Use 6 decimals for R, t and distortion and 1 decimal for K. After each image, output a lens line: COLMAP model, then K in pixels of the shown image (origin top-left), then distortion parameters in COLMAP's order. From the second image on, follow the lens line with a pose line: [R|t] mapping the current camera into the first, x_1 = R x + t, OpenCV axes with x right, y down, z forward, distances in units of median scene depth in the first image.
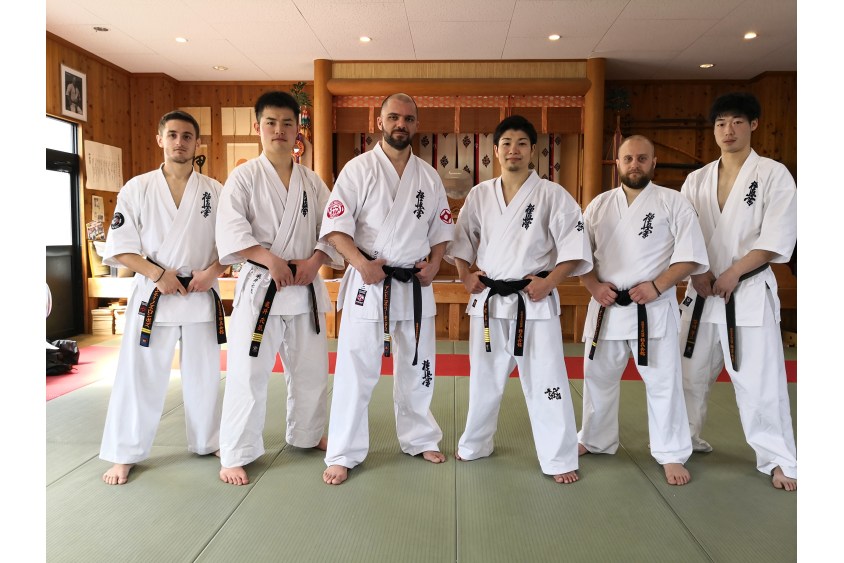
lens RADIAL K [[629.6, 0, 420.6], [0, 629.6, 276.1], [0, 0, 1]] dist [0.005460, 0.004330]
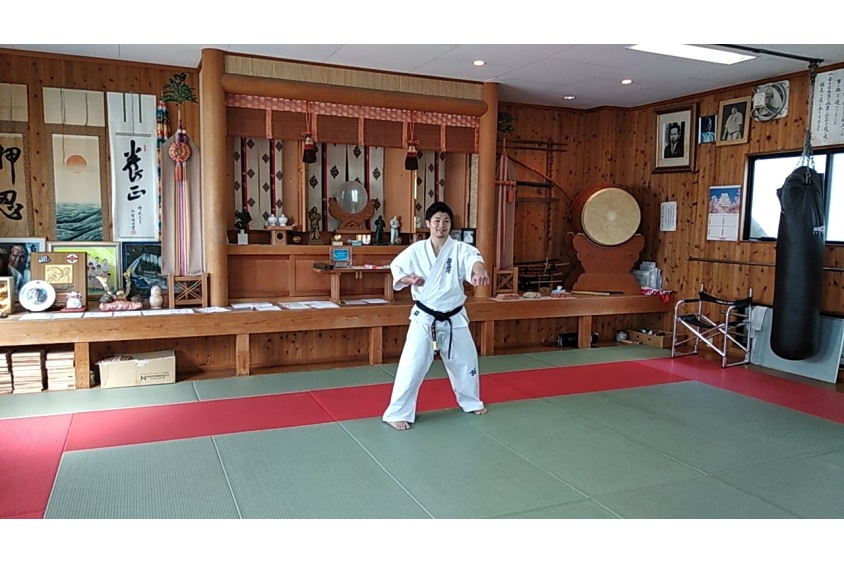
lens RADIAL K [[675.7, 0, 424.3], [0, 675.7, 282.1], [0, 0, 1]] dist [0.038195, -0.040669]
pose [[0.884144, -0.036954, 0.465752, -0.341947], [0.023149, 0.999108, 0.035329, -0.055622], [-0.466642, -0.020454, 0.884210, 0.052237]]
